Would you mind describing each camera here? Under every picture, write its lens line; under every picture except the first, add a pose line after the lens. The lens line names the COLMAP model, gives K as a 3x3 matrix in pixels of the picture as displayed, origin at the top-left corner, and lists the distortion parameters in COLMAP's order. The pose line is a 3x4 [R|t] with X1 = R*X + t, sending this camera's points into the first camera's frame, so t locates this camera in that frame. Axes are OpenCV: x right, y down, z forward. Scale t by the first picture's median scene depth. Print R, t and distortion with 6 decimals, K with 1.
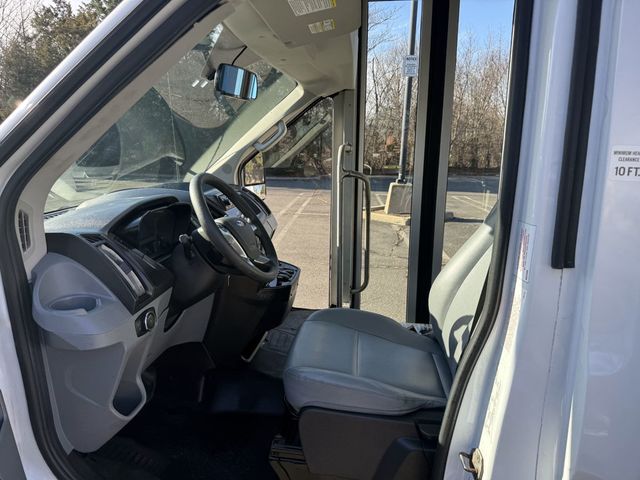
lens RADIAL K [[434.2, 0, 320.0], [0, 434.2, 240.0], [0, 0, 1]] dist [0.063775, -0.090226]
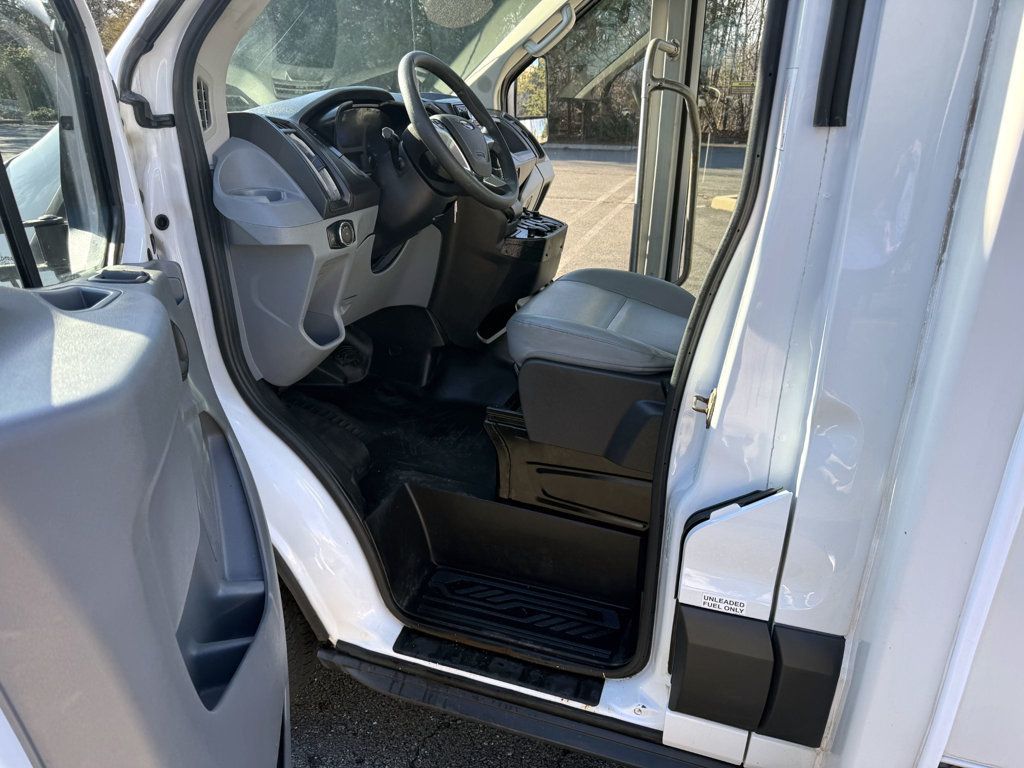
lens RADIAL K [[694.8, 0, 512.0], [0, 694.8, 384.0], [0, 0, 1]] dist [0.063775, -0.090226]
pose [[0.972733, 0.088078, -0.214552, 0.214350], [-0.050005, 0.982973, 0.176817, 0.206636], [0.226473, -0.161267, 0.960574, -0.227466]]
